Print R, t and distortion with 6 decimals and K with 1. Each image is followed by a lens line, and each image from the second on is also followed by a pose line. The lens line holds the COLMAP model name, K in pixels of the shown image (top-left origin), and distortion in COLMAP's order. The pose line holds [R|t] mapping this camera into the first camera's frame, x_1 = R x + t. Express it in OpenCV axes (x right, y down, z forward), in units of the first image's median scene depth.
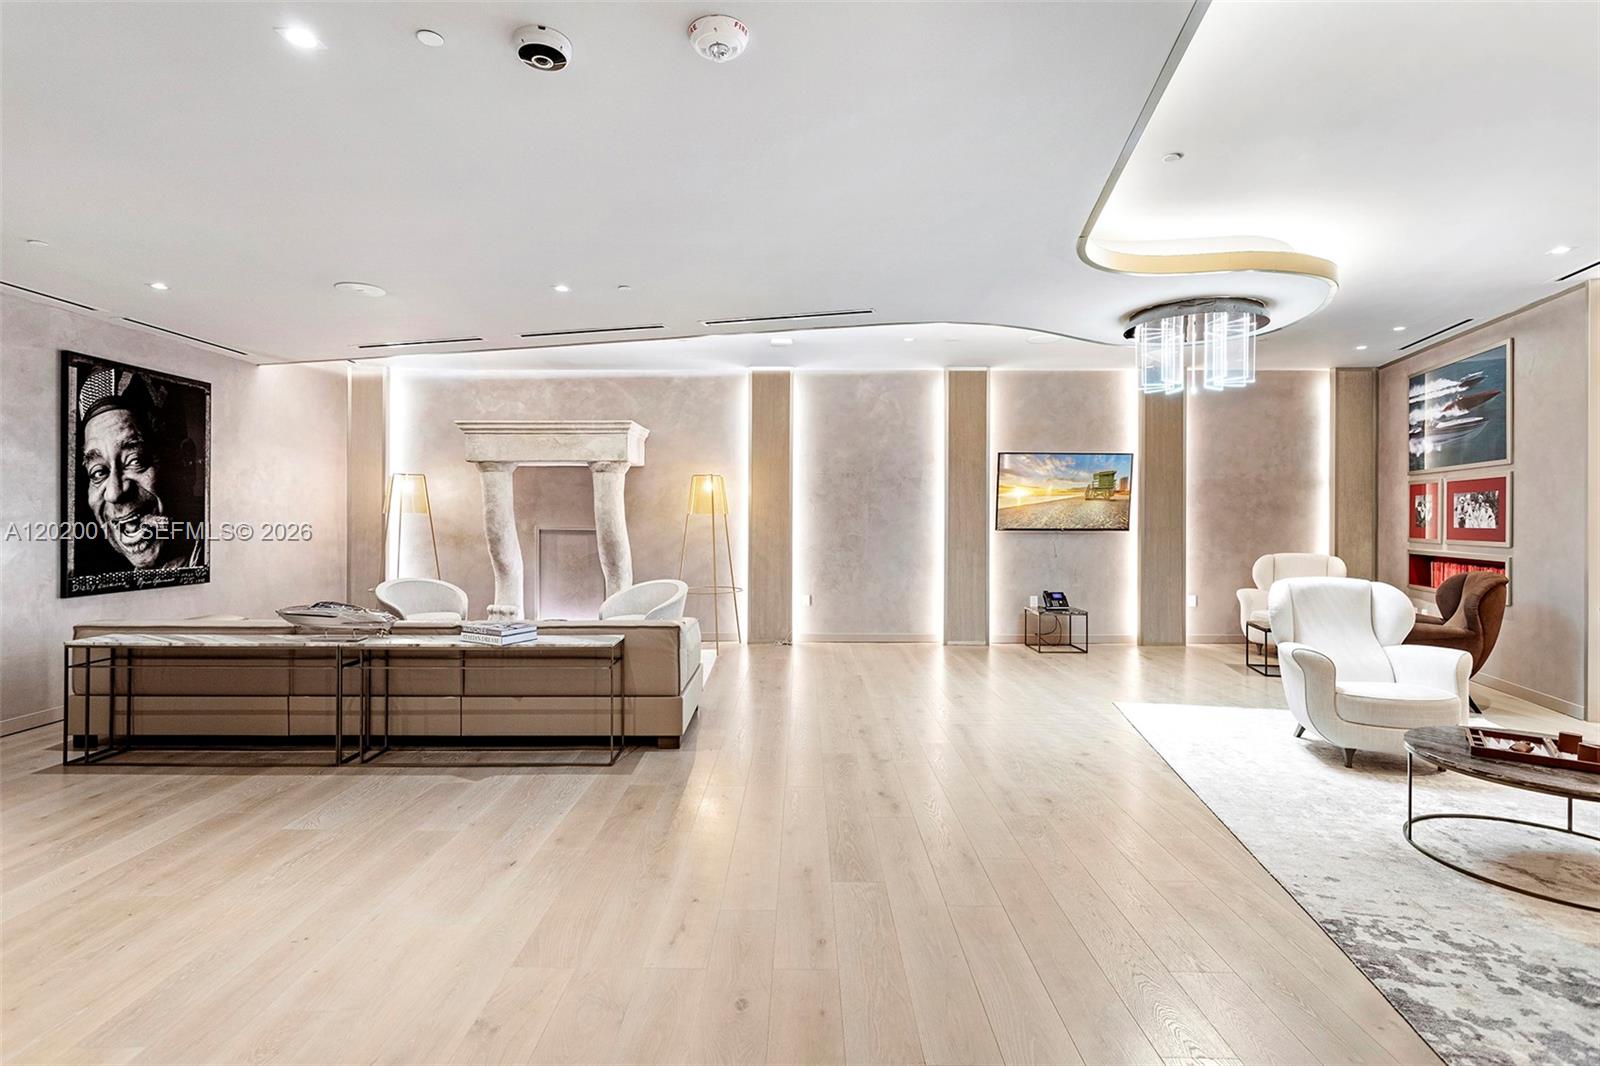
lens RADIAL K [[773.8, 0, 802.9], [0, 773.8, 528.7], [0, 0, 1]] dist [0.003659, 0.002411]
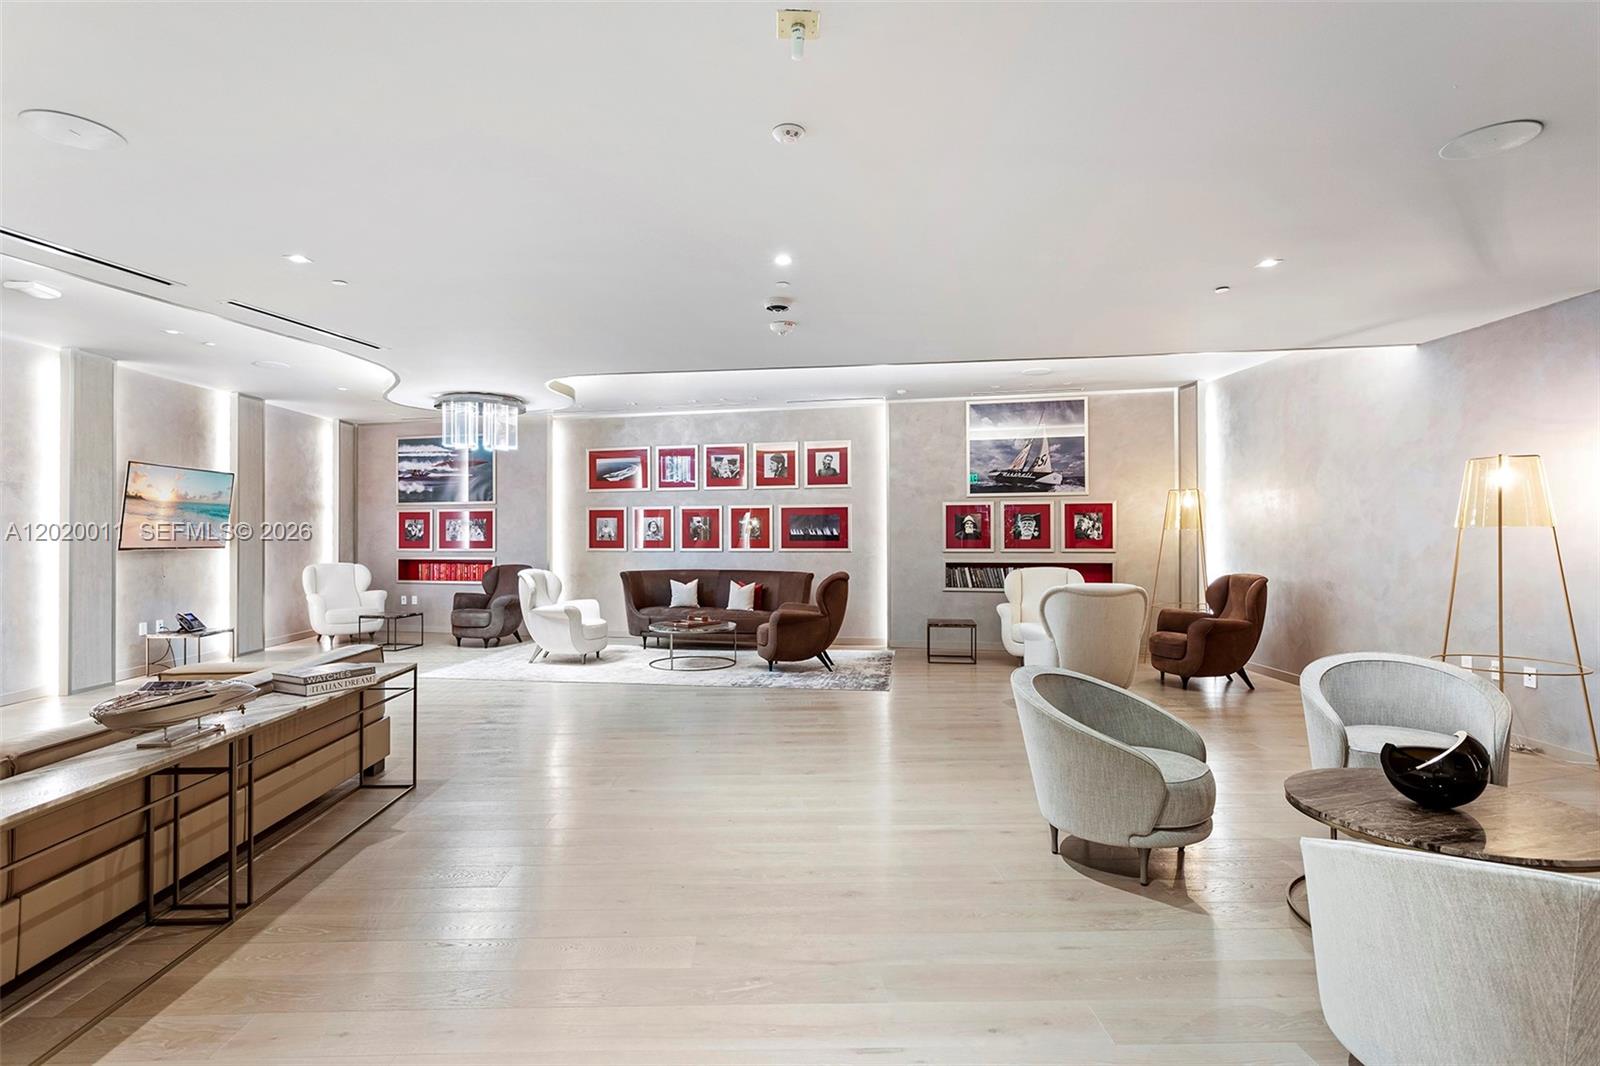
lens RADIAL K [[773.8, 0, 802.8], [0, 773.8, 535.6], [0, 0, 1]] dist [0.003659, 0.002411]
pose [[-0.043462, -0.003676, 0.999048, -0.795367], [0.015460, 0.999871, 0.004352, -0.007796], [-0.998935, 0.015635, -0.043399, 0.343112]]
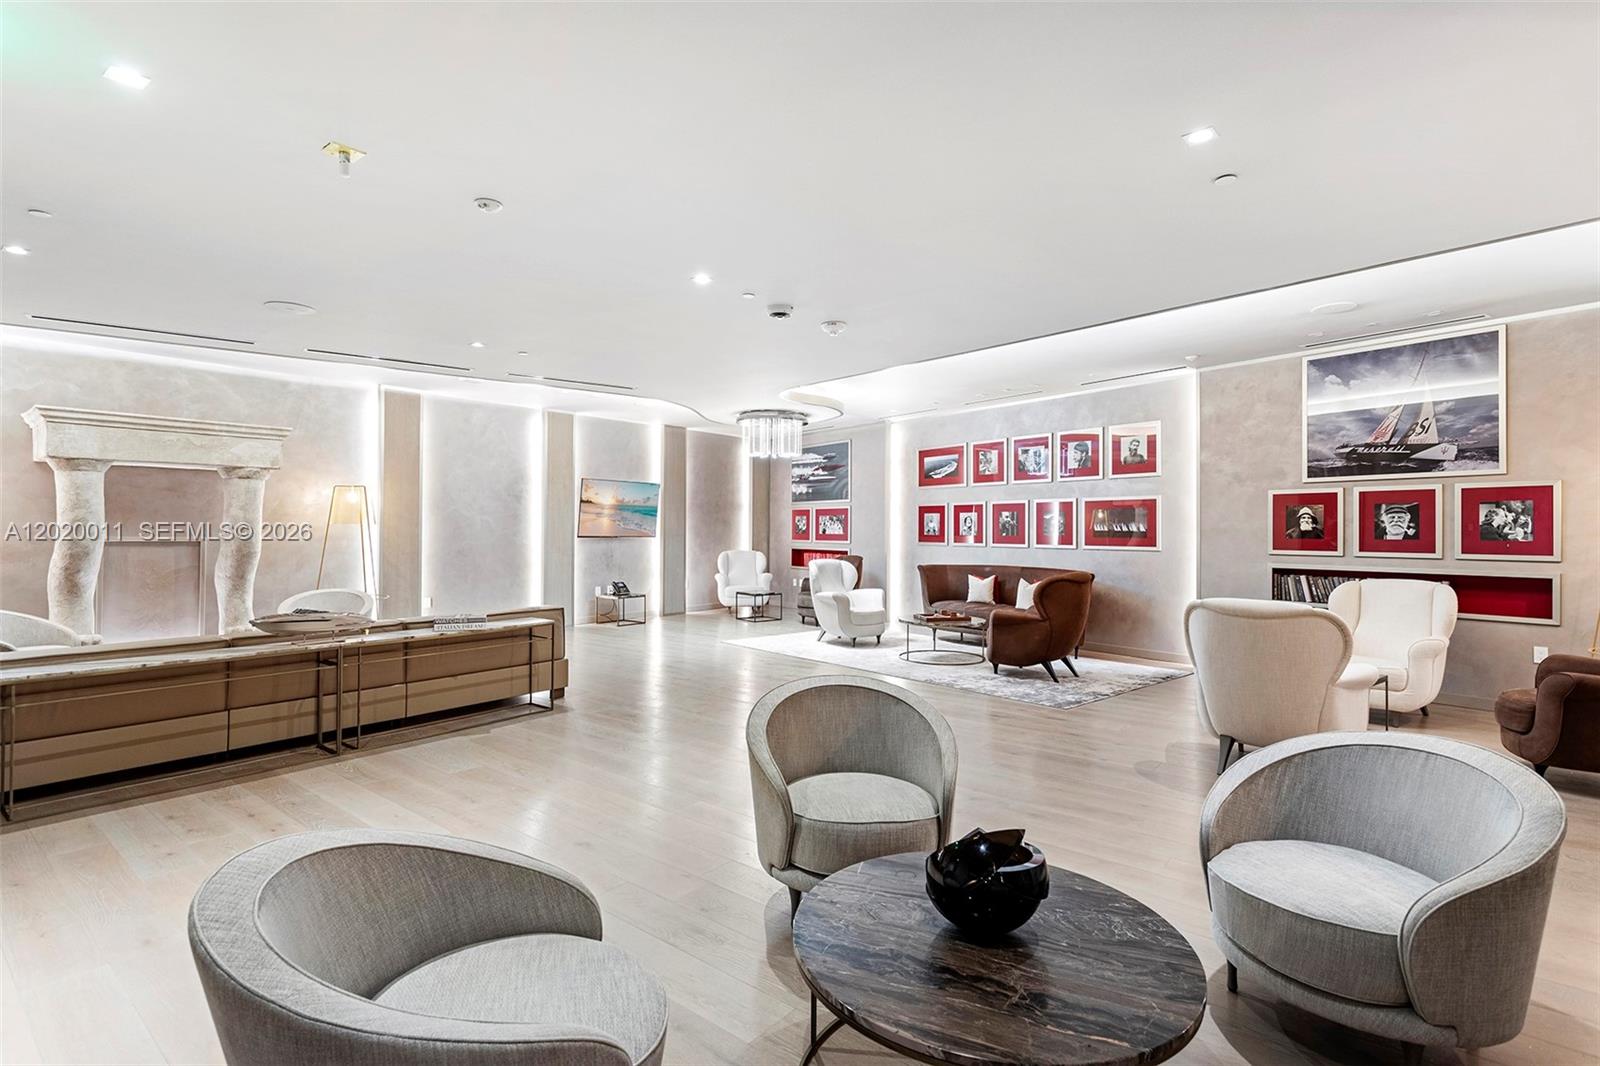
lens RADIAL K [[773.8, 0, 809.7], [0, 773.8, 523.9], [0, 0, 1]] dist [0.003659, 0.002411]
pose [[0.612186, 0.005545, 0.790695, -0.665078], [0.007193, 0.999895, -0.012581, -0.001867], [-0.790681, 0.013389, 0.612081, -0.127294]]
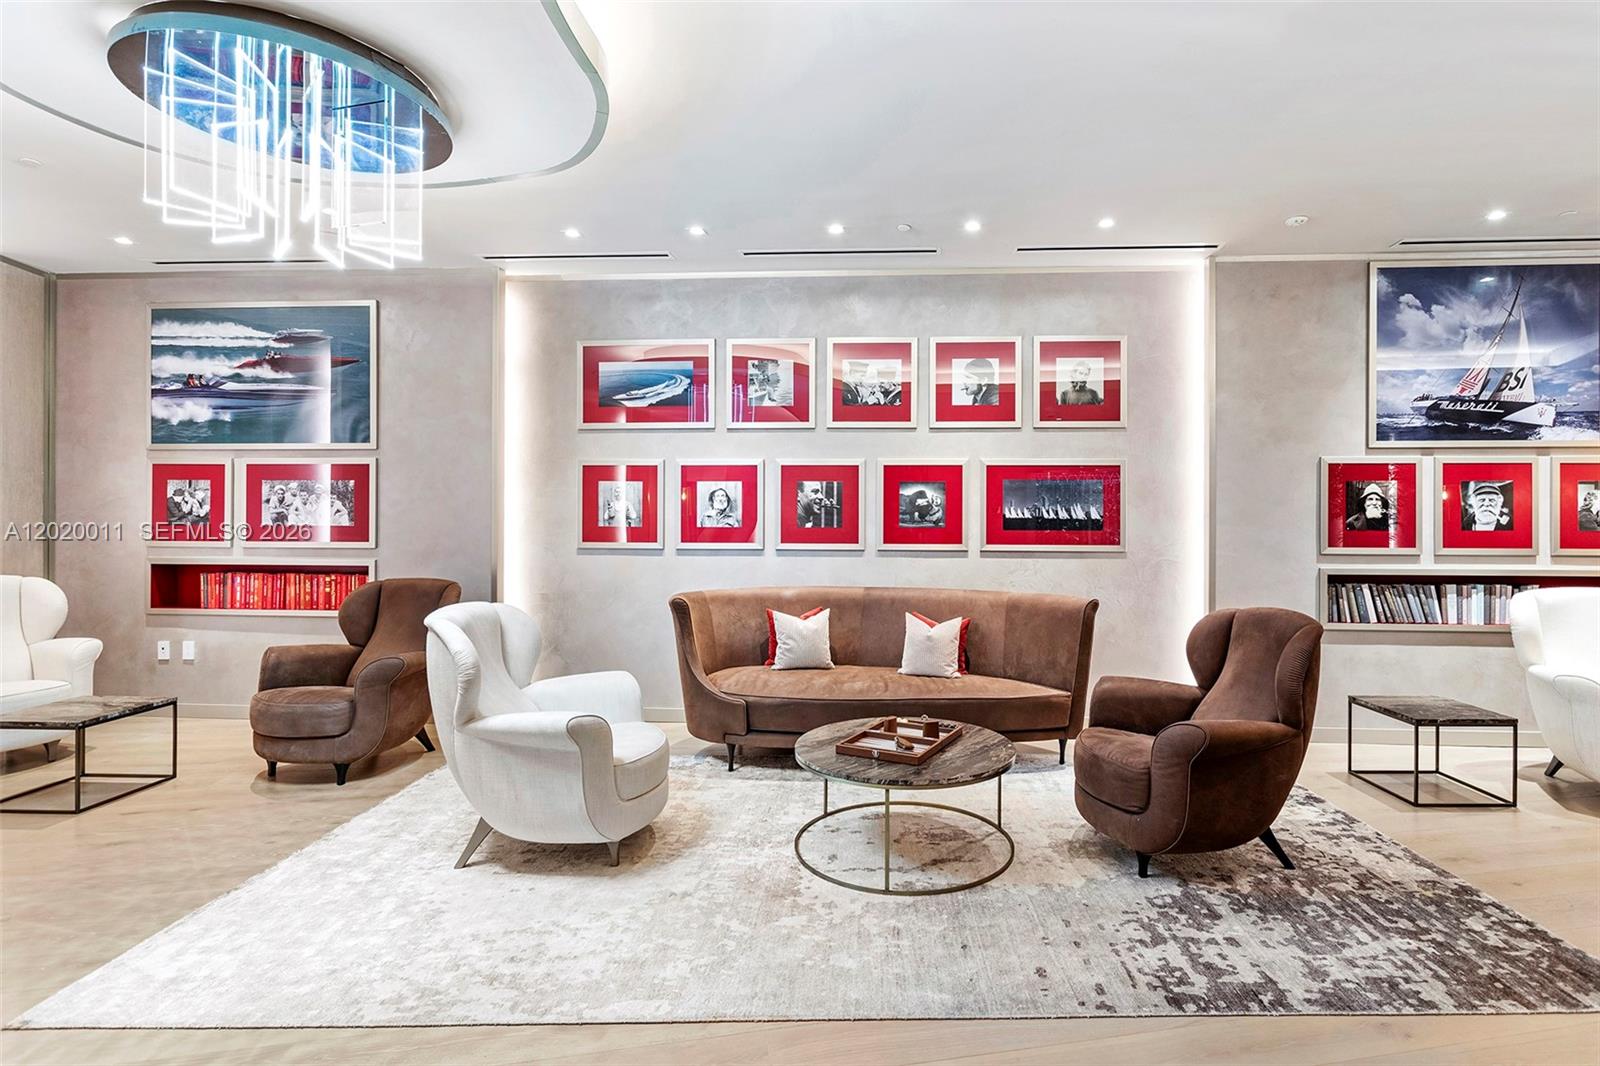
lens RADIAL K [[773.8, 0, 867.2], [0, 773.8, 523.2], [0, 0, 1]] dist [0.003659, 0.002411]
pose [[-0.206380, -0.010423, 0.978416, -0.023984], [0.007289, 0.999899, 0.012190, -0.008700], [-0.978445, 0.009647, -0.206283, 0.589686]]
